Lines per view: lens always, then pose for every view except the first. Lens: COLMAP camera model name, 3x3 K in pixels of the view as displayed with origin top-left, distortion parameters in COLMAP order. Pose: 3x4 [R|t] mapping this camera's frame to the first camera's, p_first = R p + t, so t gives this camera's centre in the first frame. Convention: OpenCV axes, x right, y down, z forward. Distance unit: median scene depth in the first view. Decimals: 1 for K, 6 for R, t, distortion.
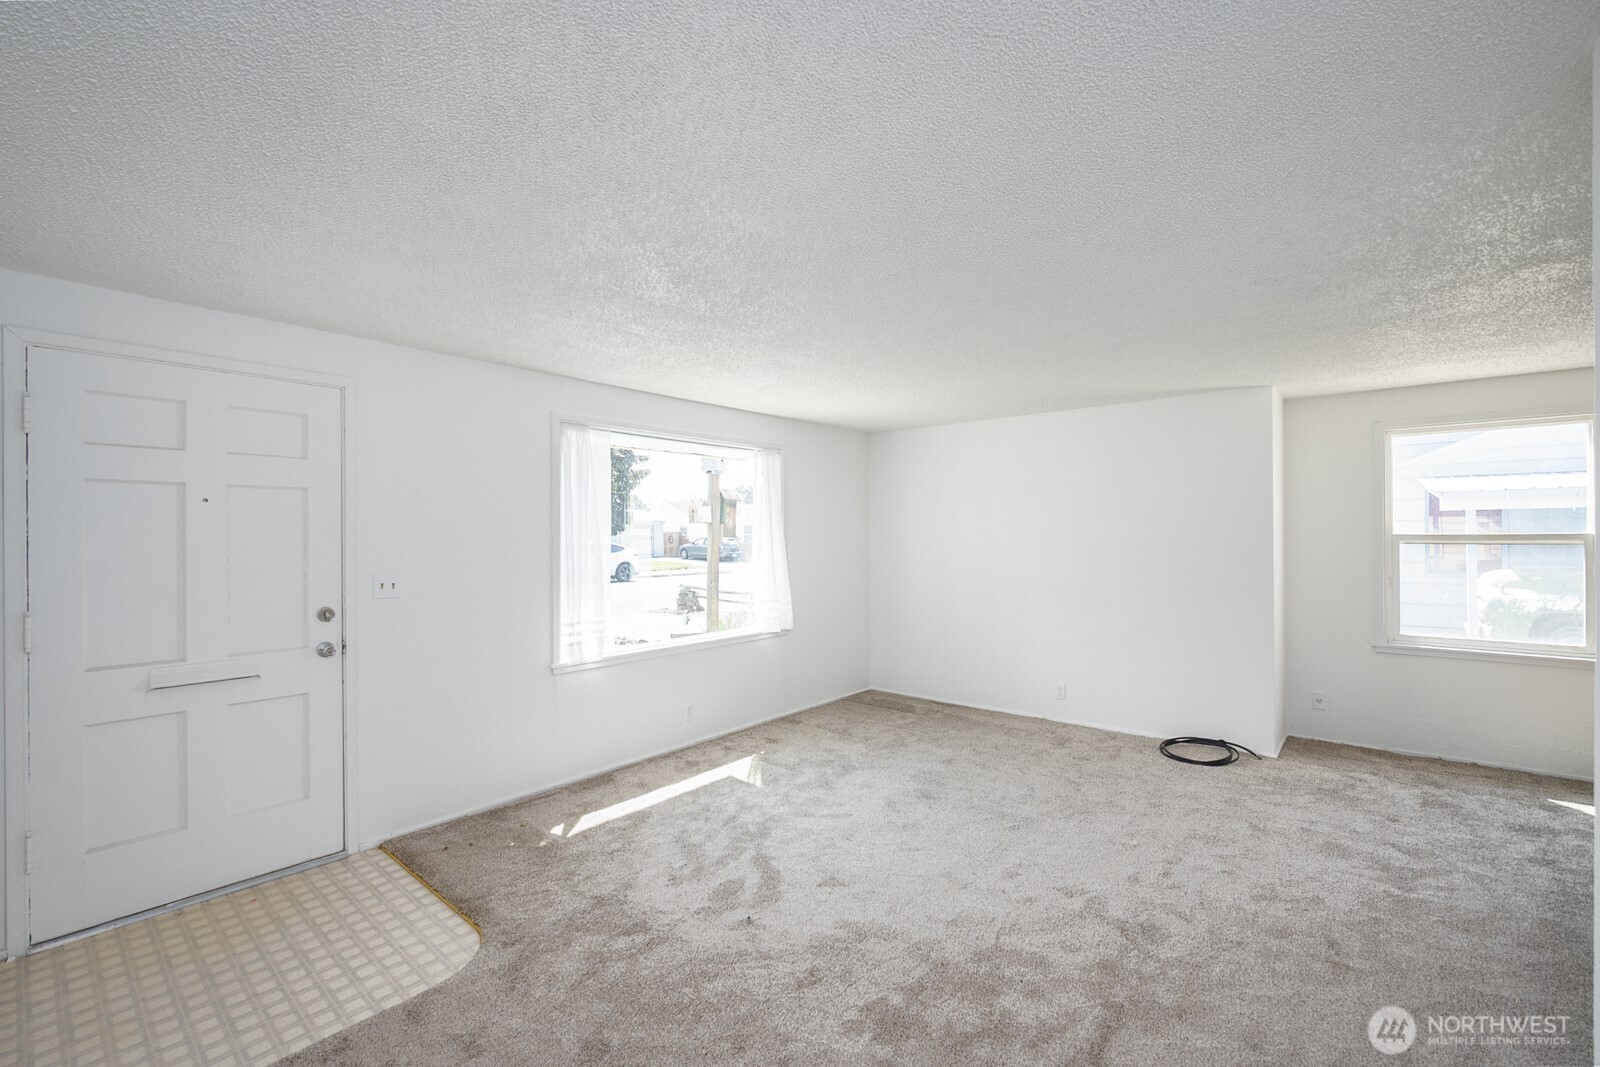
lens RADIAL K [[683.6, 0, 796.5], [0, 683.6, 527.1], [0, 0, 1]] dist [-0.003943, 0.001442]
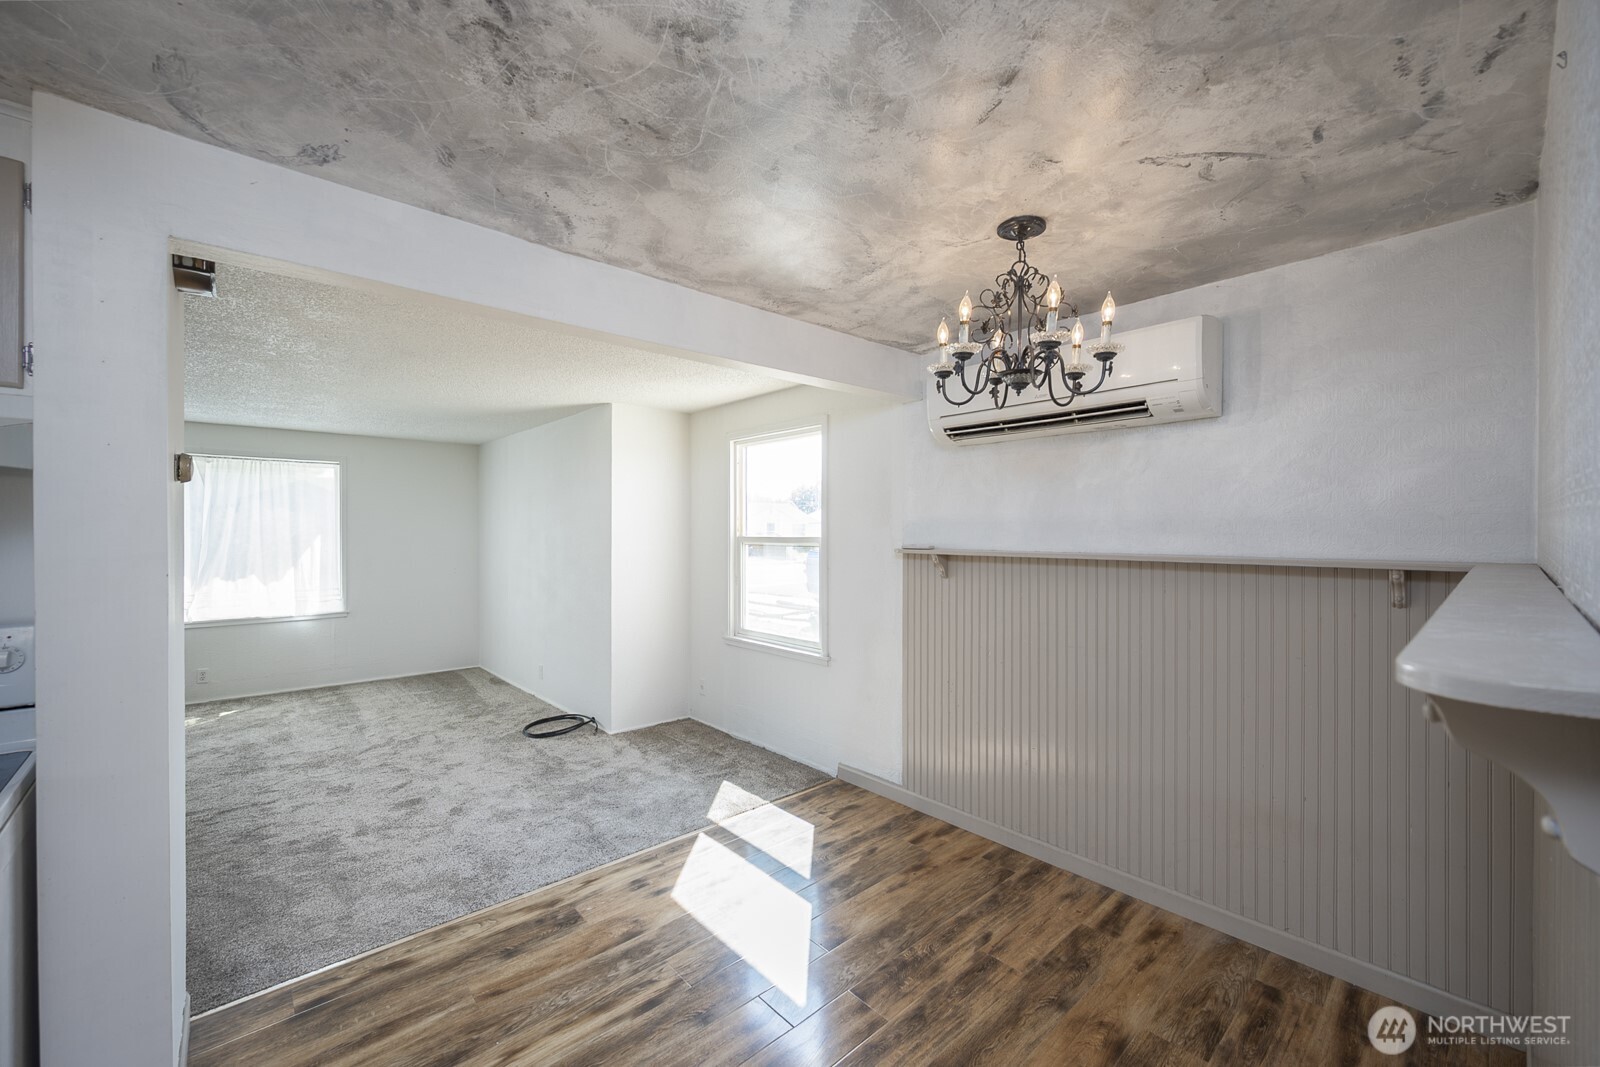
lens RADIAL K [[631.7, 0, 795.9], [0, 631.7, 532.7], [0, 0, 1]] dist [-0.000251, -0.000335]
pose [[0.992293, 0.008140, -0.123644, 1.215899], [-0.006946, 0.999925, 0.010085, -0.008172], [0.123717, -0.009148, 0.992275, 0.007371]]
